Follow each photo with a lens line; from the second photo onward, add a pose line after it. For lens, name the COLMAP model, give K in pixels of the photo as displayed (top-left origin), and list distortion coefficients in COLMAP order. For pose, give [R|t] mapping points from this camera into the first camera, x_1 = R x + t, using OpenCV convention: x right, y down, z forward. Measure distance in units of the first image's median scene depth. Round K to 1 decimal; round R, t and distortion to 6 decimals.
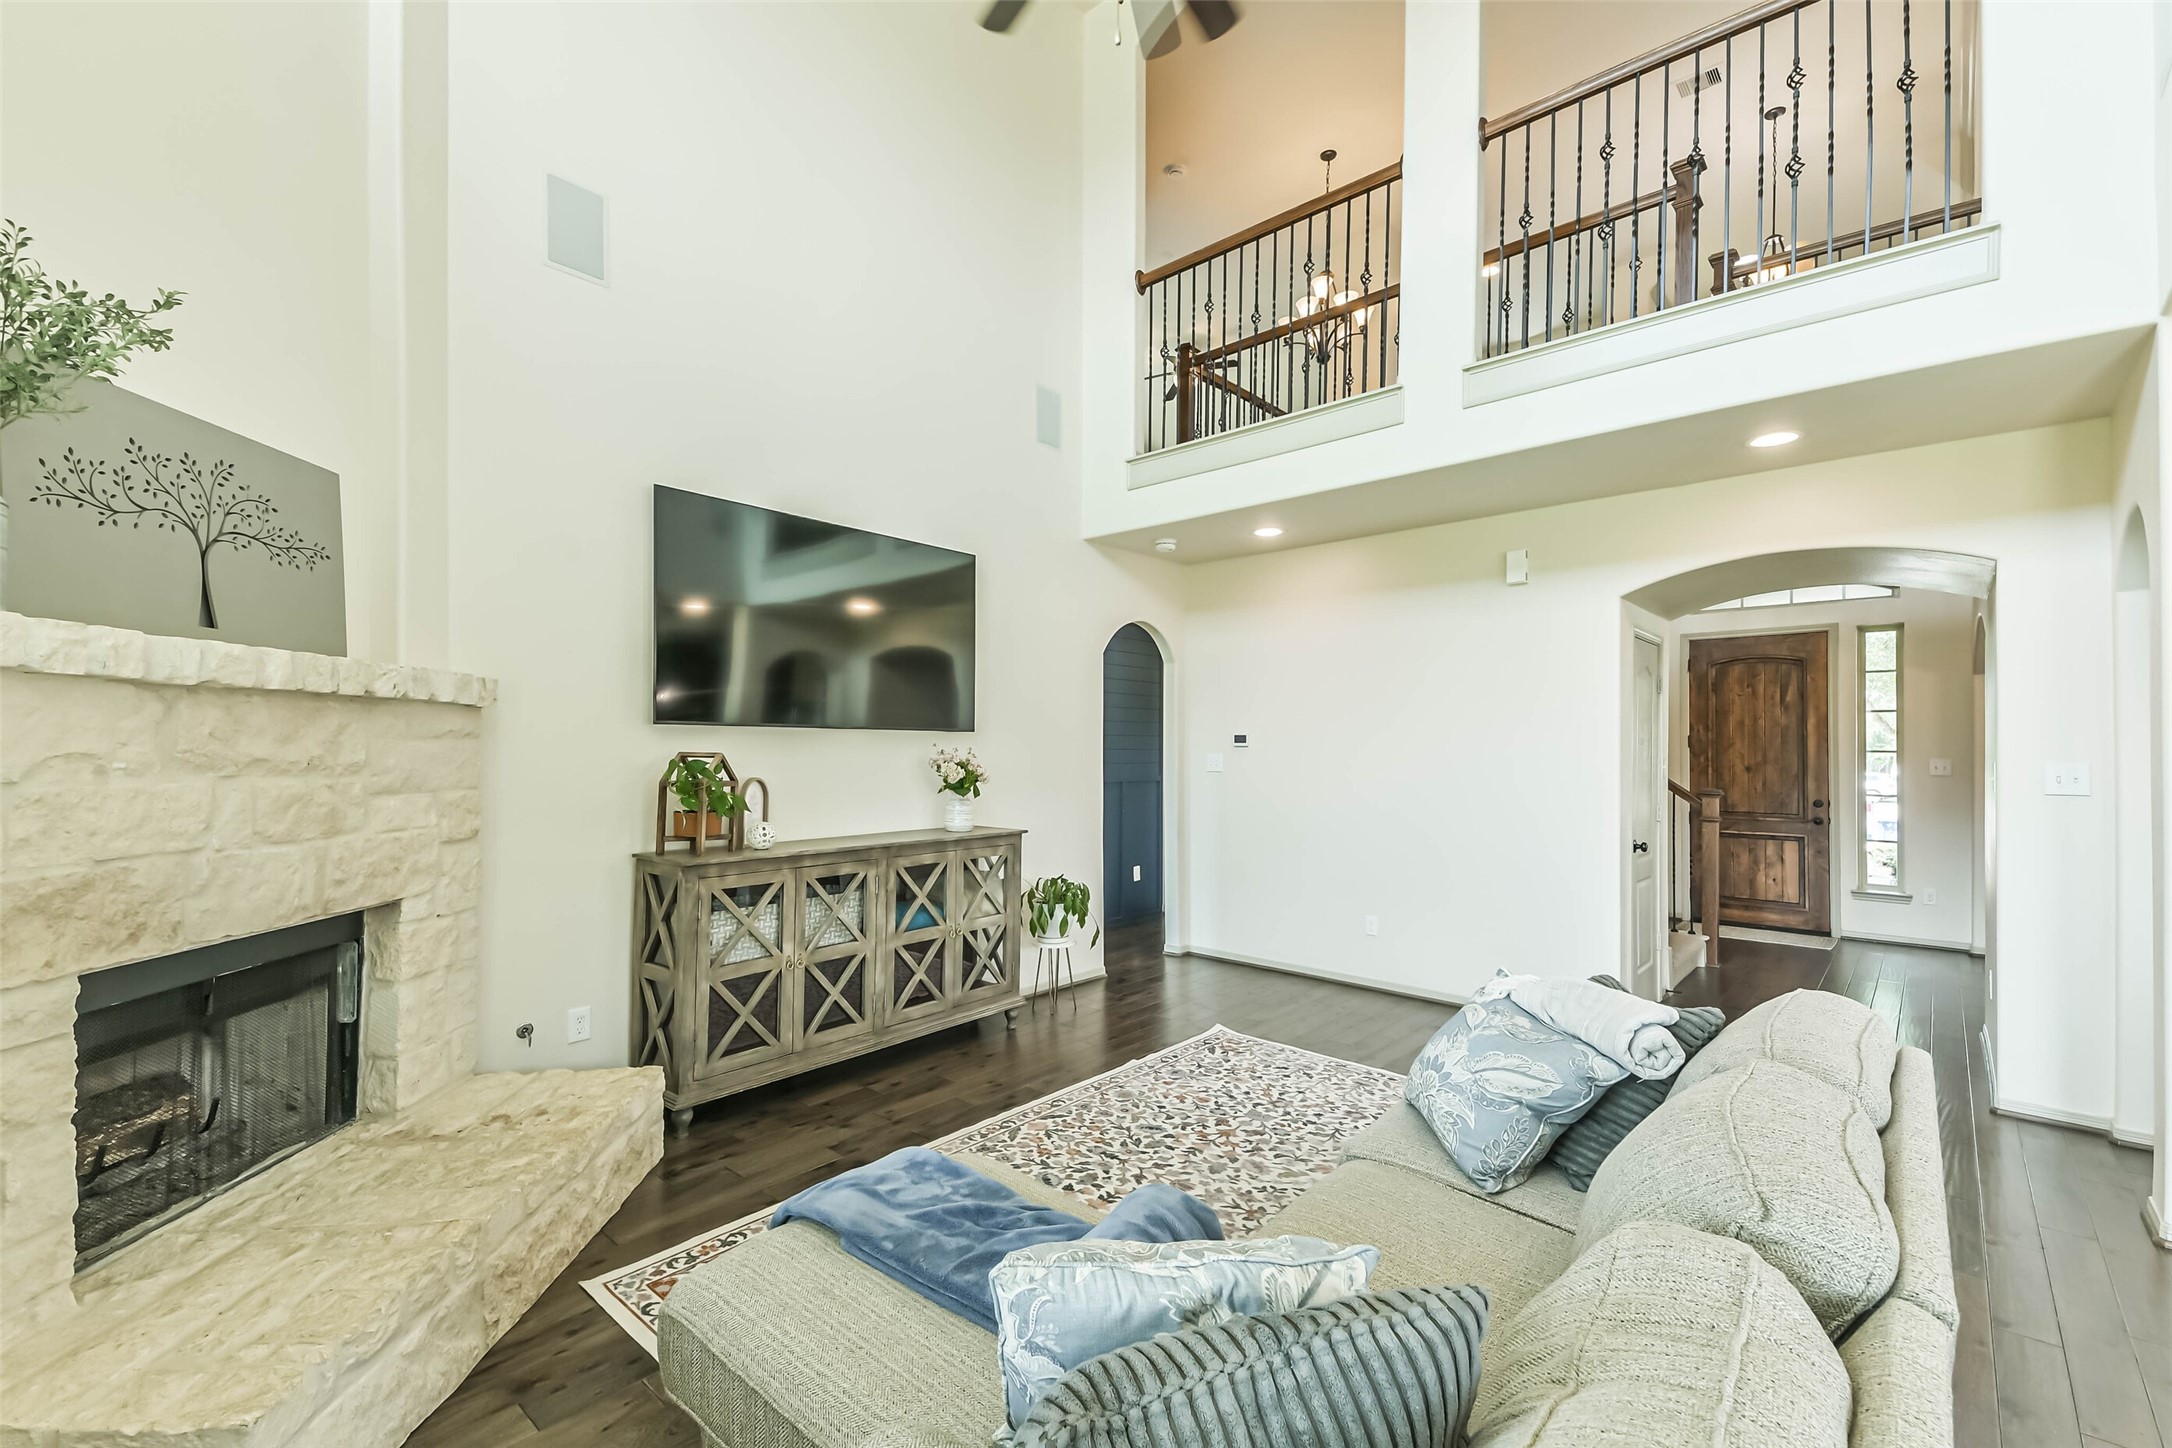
lens RADIAL K [[917.1, 0, 1086.7], [0, 917.1, 734.9], [0, 0, 1]] dist [0.133229, -0.054568]
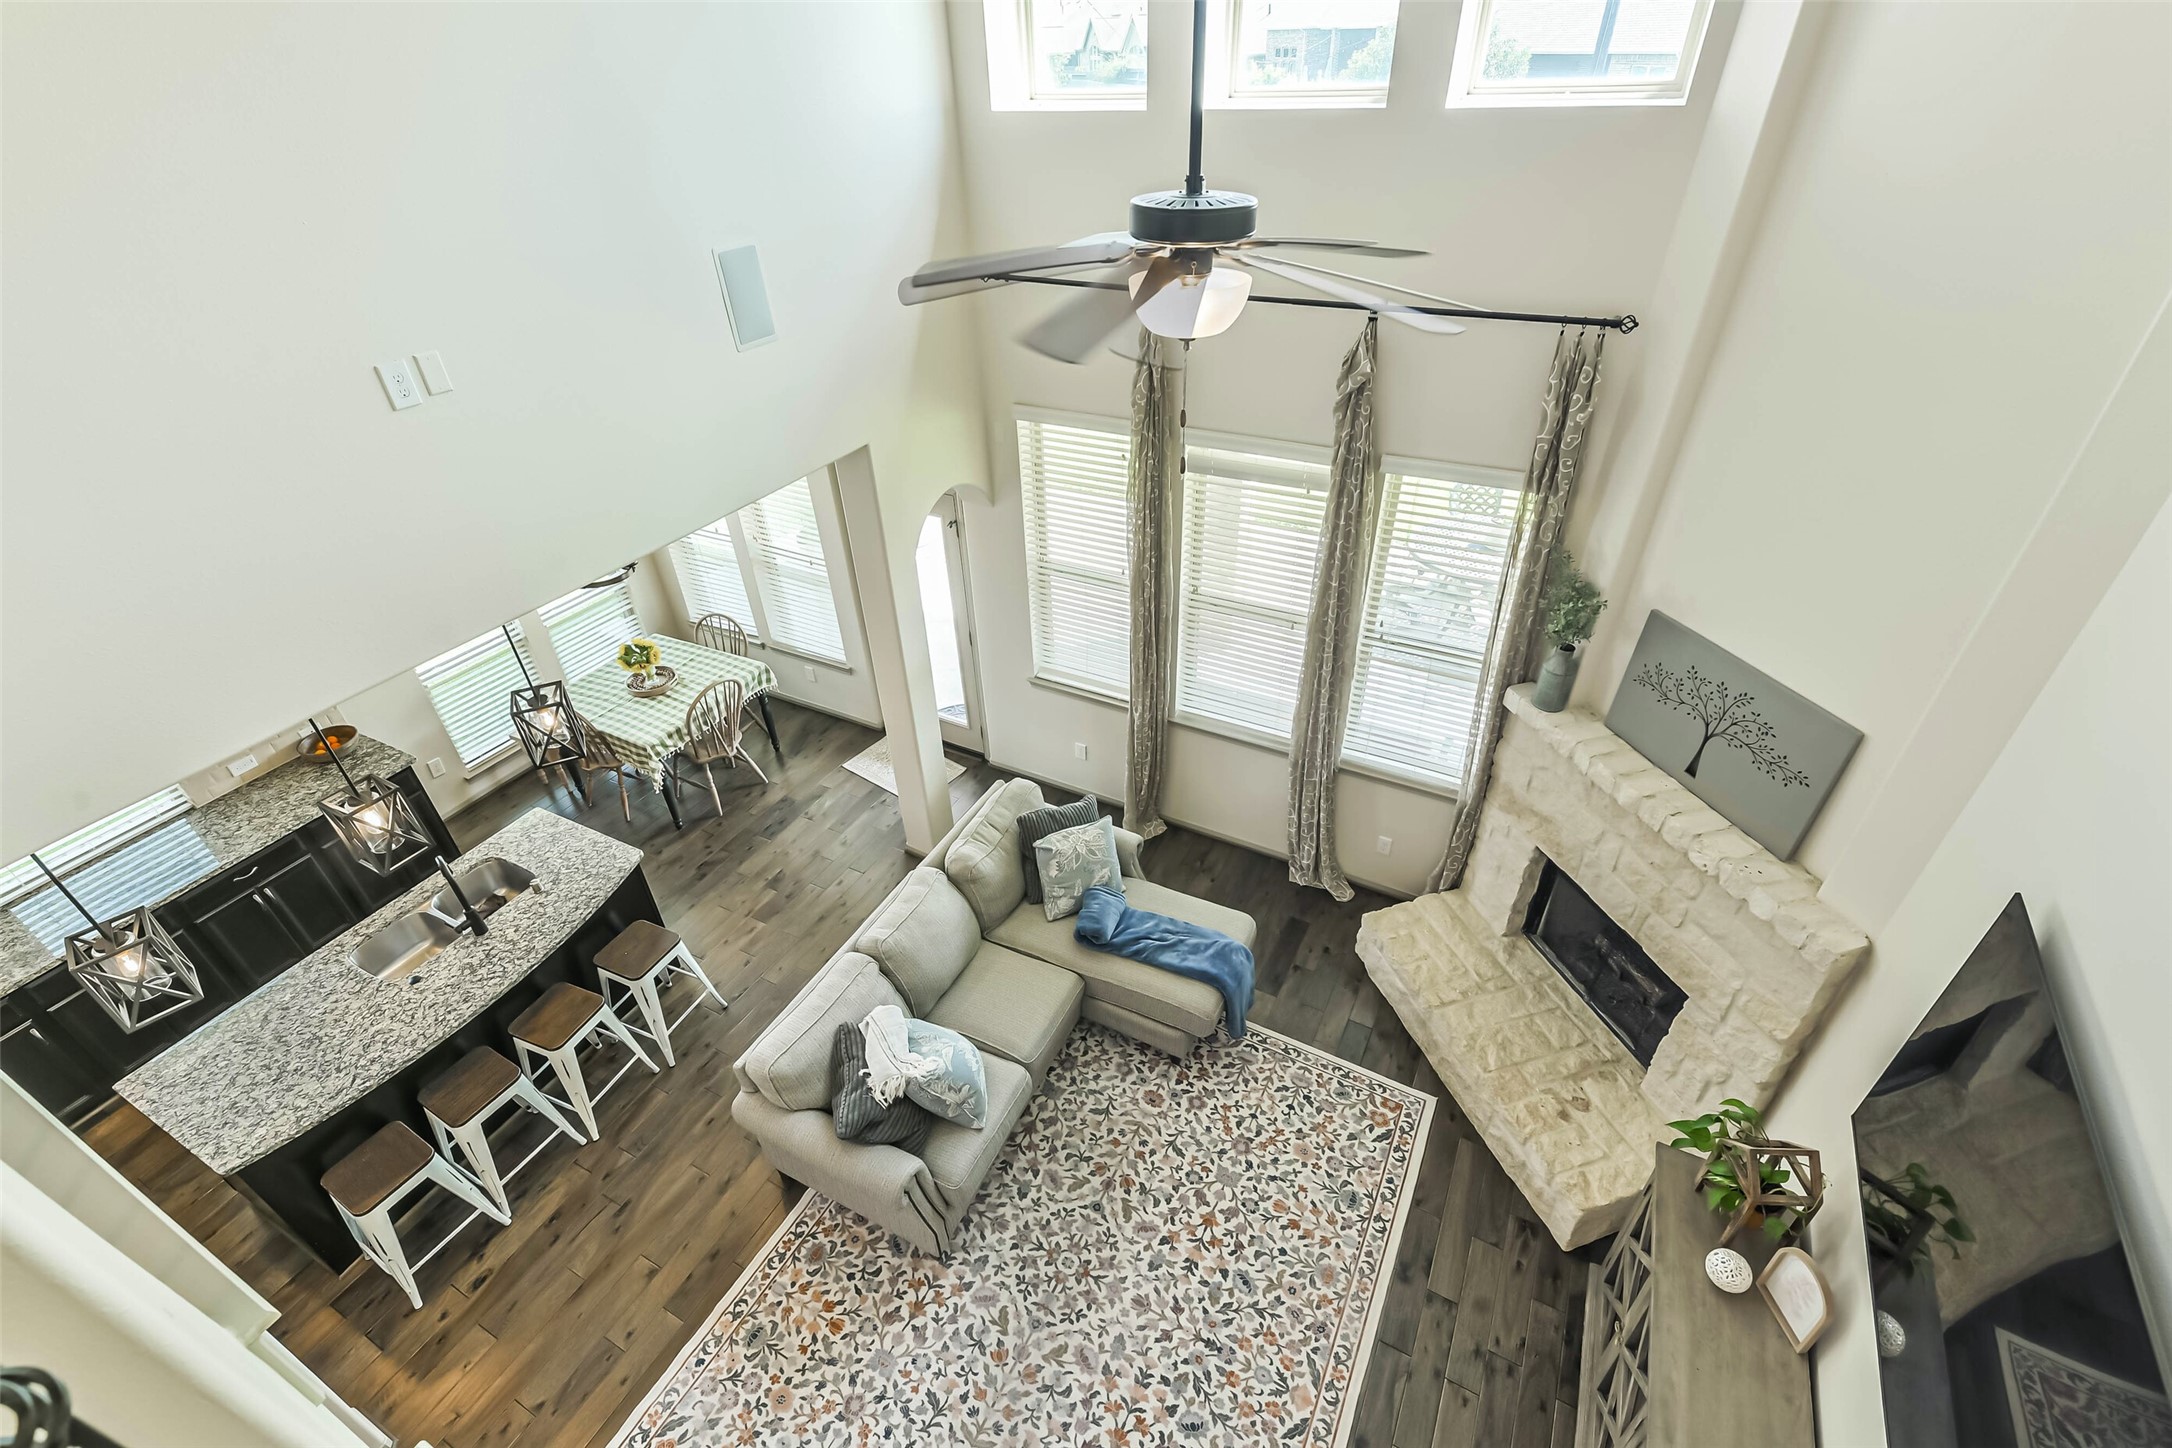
lens RADIAL K [[960.1, 0, 1086.0], [0, 960.1, 724.0], [0, 0, 1]] dist [0.083591, -0.034382]
pose [[-0.971785, 0.155134, -0.177672, 0.269982], [0.027235, 0.822031, 0.568791, -0.854296], [0.234291, 0.547904, -0.803062, 1.523356]]
